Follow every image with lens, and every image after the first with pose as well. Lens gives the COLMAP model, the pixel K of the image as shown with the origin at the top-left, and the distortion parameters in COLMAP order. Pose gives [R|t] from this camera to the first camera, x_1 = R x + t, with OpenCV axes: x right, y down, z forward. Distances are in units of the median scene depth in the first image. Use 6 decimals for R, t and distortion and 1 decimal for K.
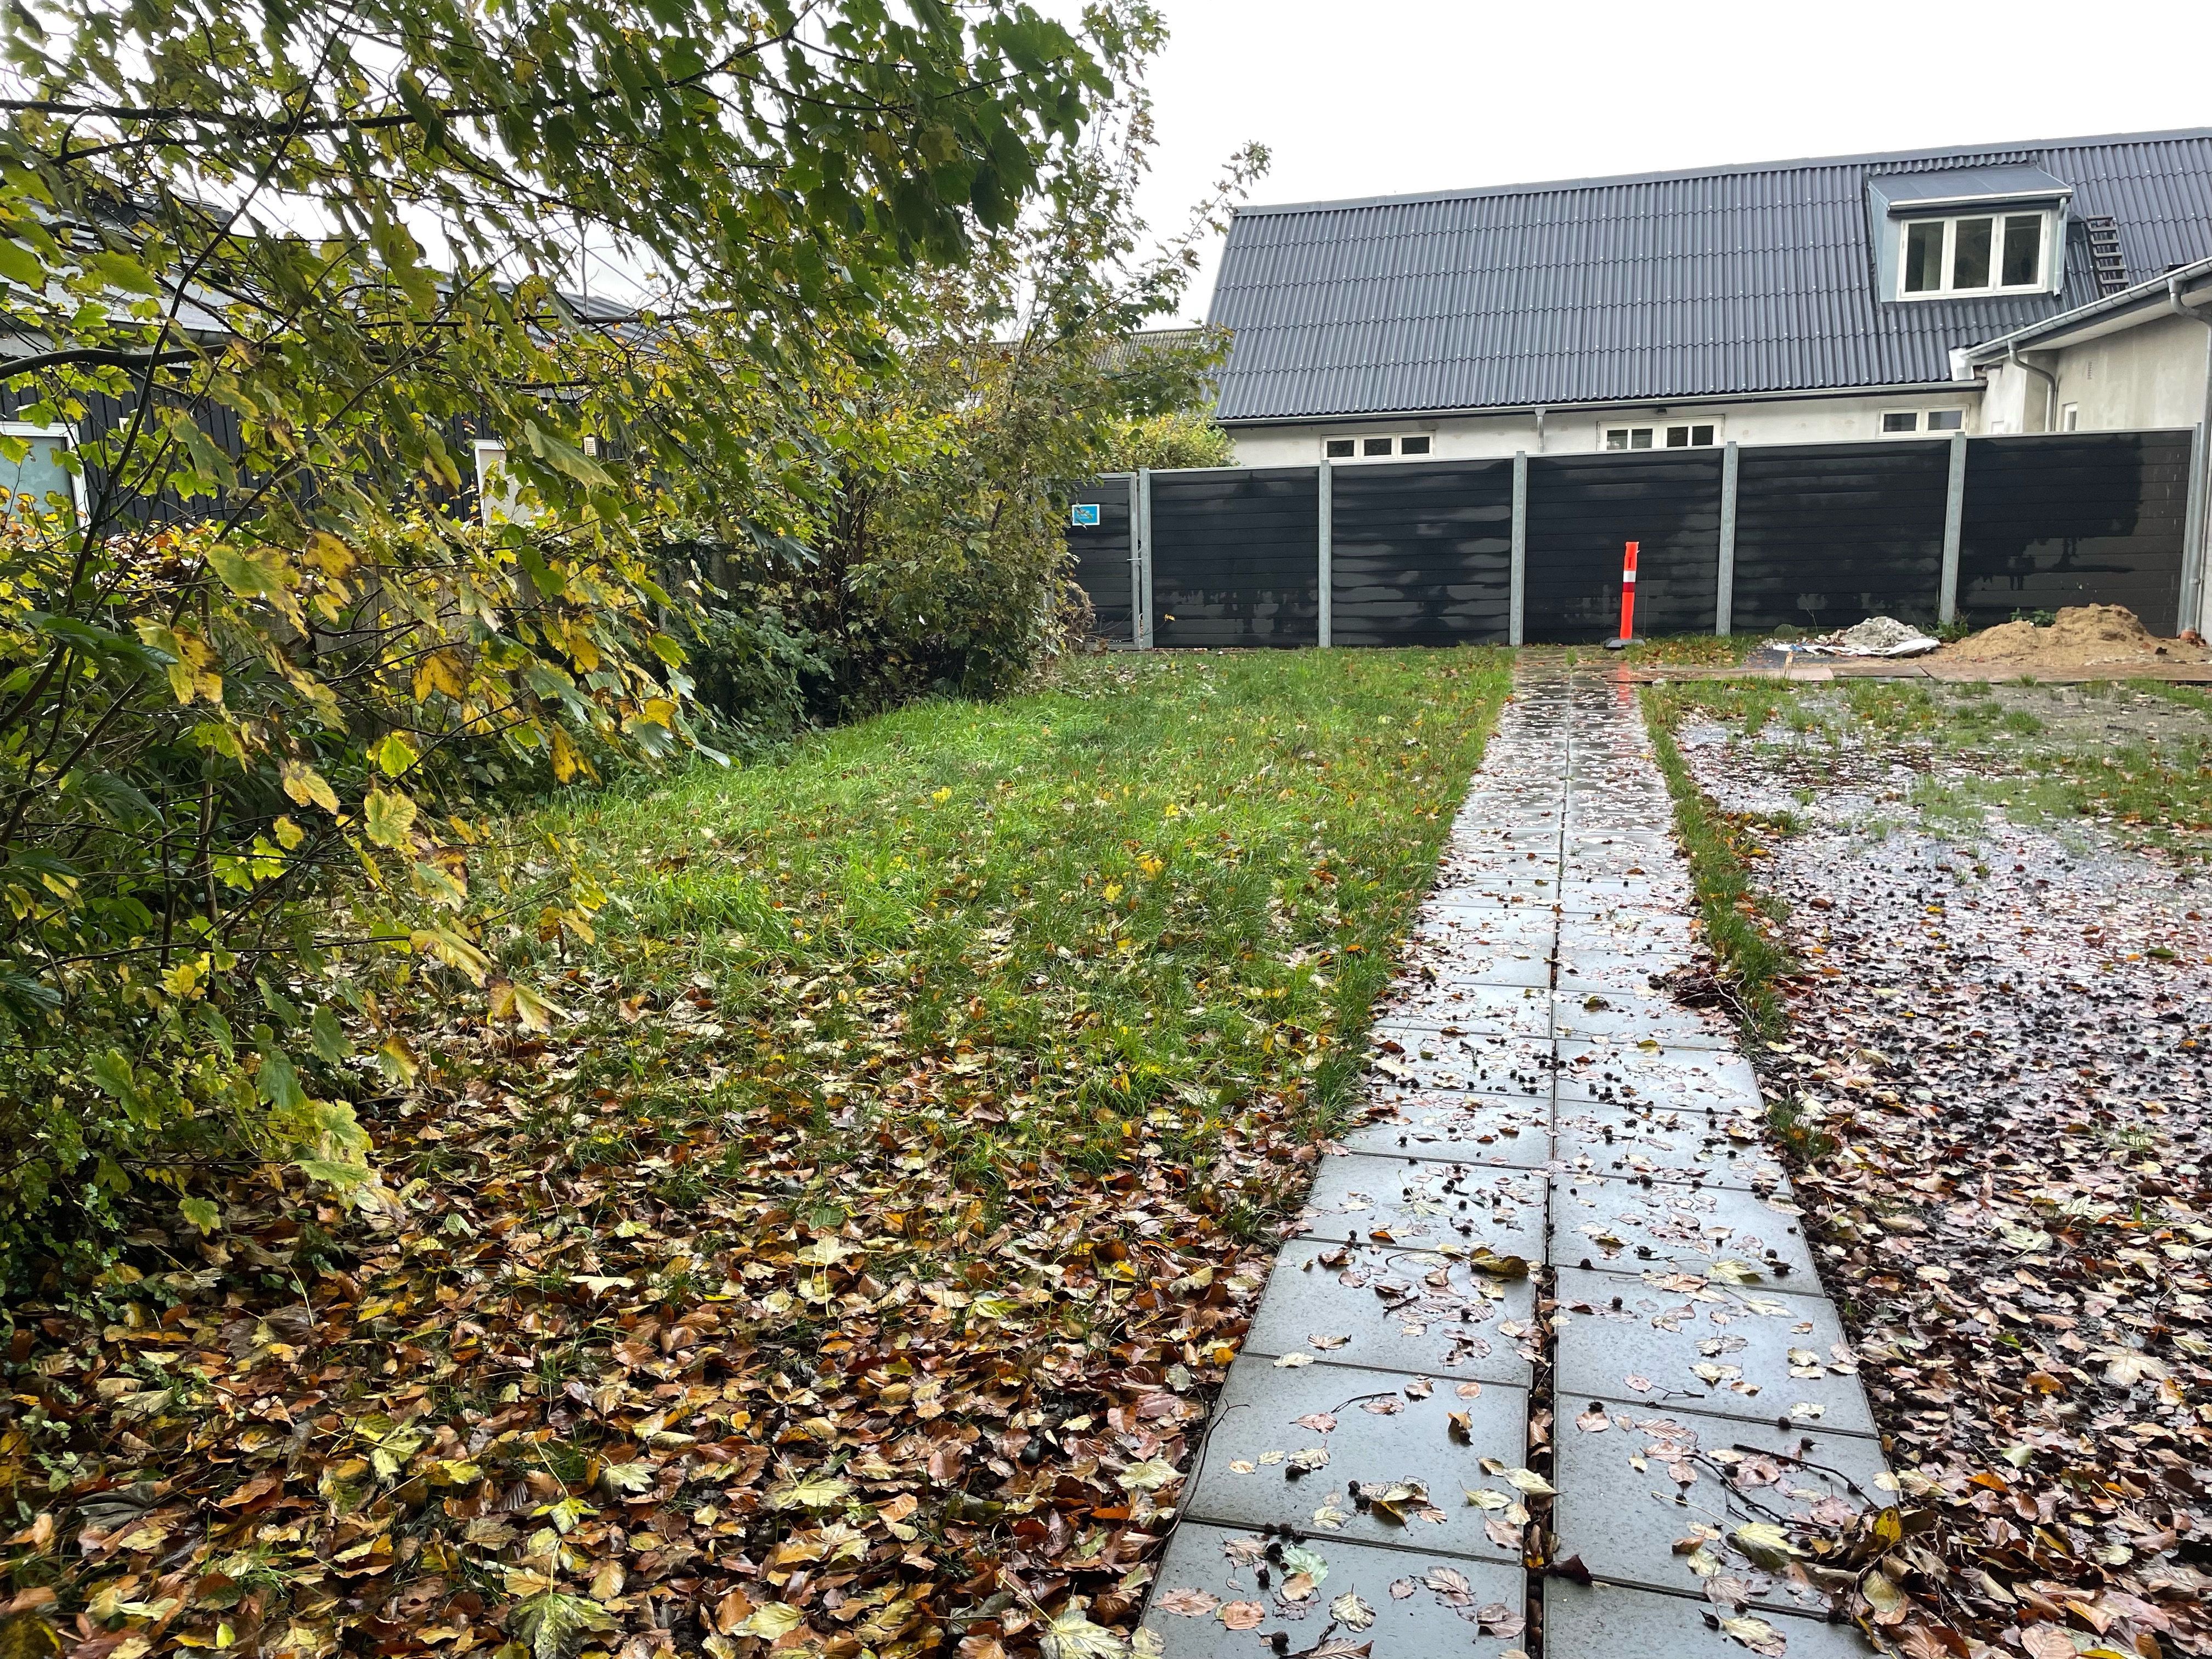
lens RADIAL K [[1669.5, 0, 1090.5], [0, 1669.5, 839.7], [0, 0, 1]] dist [0.101271, -0.131765]
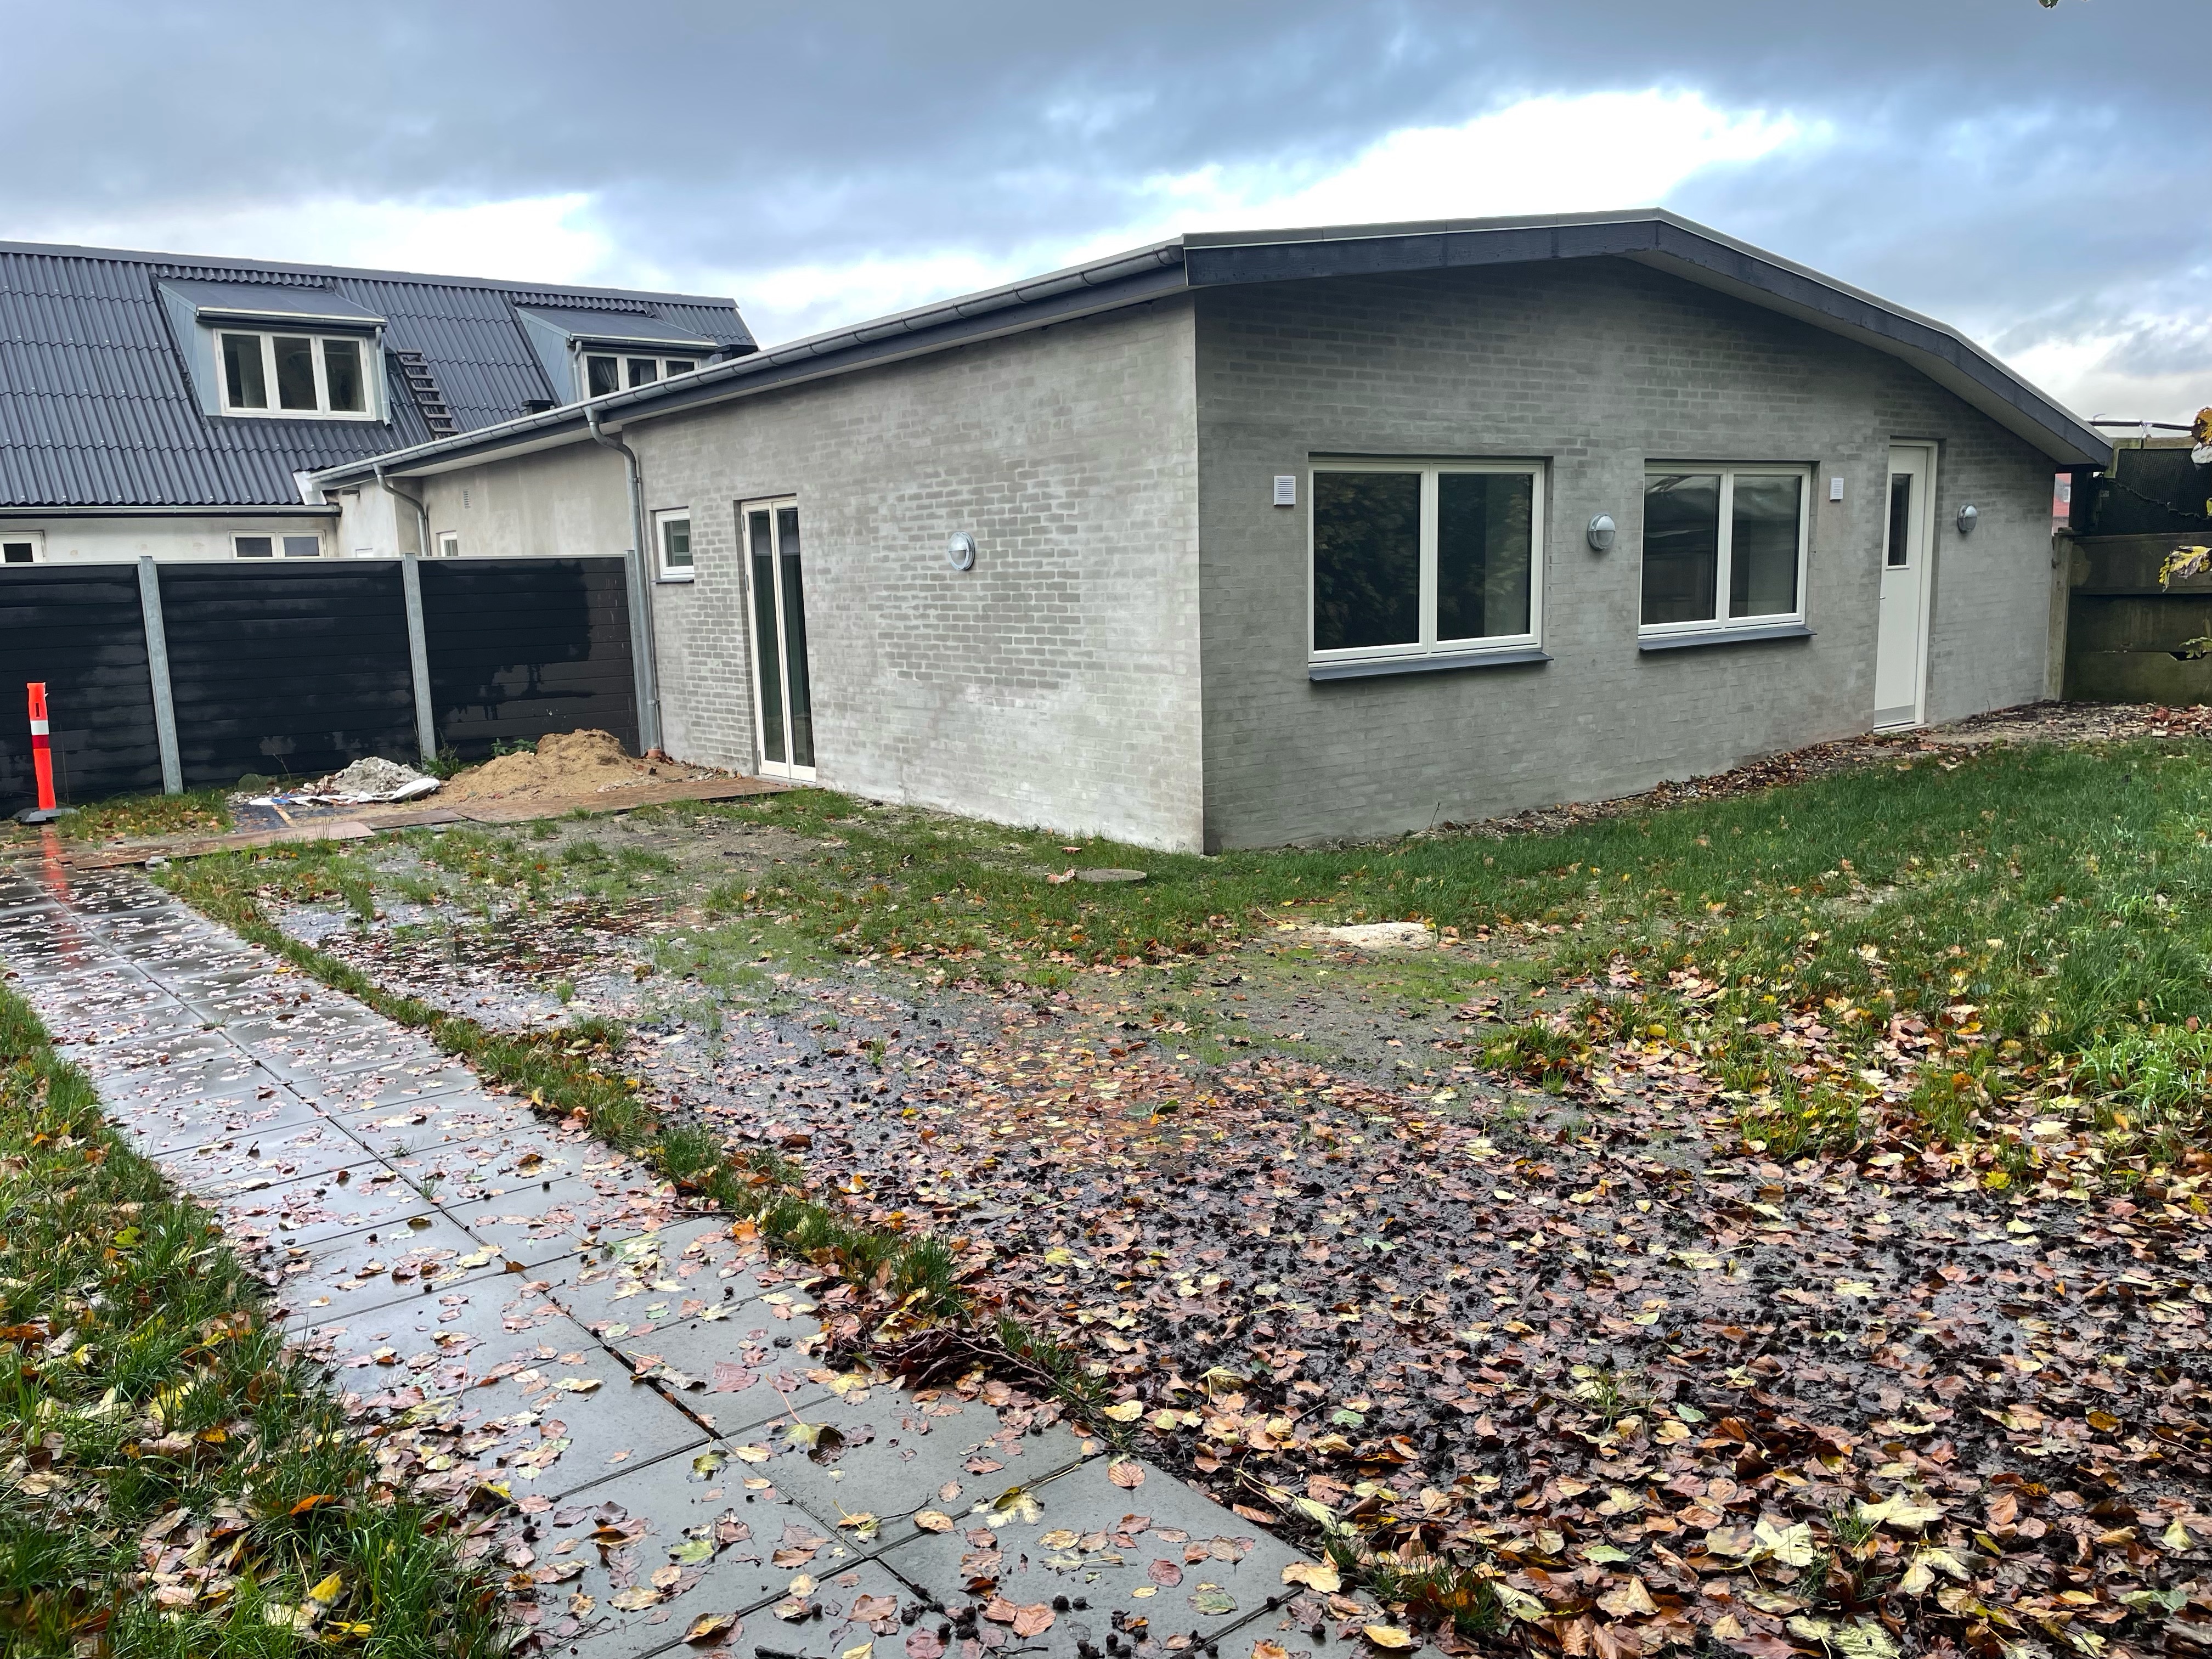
lens RADIAL K [[1669.5, 0, 1090.5], [0, 1669.5, 839.7], [0, 0, 1]] dist [0.101271, -0.131765]
pose [[0.576700, -0.115149, 0.808800, -0.032303], [0.177826, 0.983972, 0.013293, -0.033219], [-0.797368, 0.136159, 0.587933, 0.183876]]
